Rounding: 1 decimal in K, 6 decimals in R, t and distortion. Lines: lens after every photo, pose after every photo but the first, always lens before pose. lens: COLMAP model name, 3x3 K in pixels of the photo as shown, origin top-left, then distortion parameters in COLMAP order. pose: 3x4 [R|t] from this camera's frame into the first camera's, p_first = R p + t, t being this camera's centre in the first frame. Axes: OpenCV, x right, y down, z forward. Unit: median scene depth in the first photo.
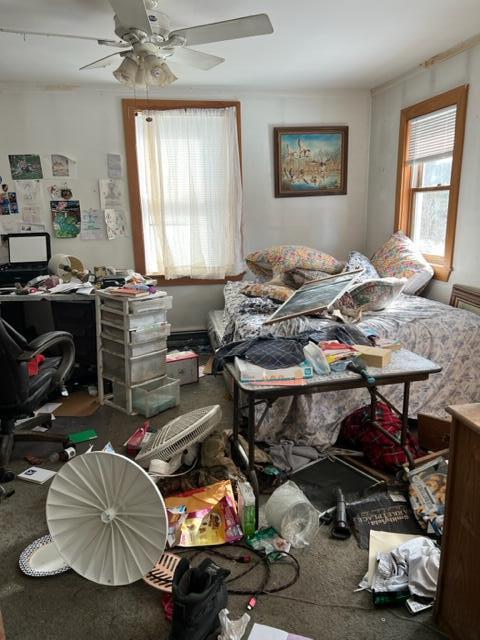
lens RADIAL K [[478.2, 0, 240.0], [0, 478.2, 320.0], [0, 0, 1]] dist [0.040812, -0.054242]
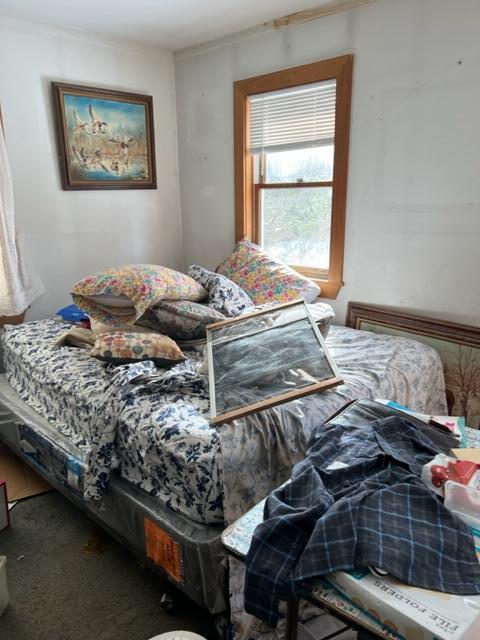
lens RADIAL K [[478.2, 0, 240.0], [0, 478.2, 320.0], [0, 0, 1]] dist [0.040812, -0.054242]
pose [[0.809187, -0.129119, 0.573188, -0.151381], [0.125398, 0.991029, 0.046215, -0.088517], [-0.574014, 0.034480, 0.818119, 0.368081]]
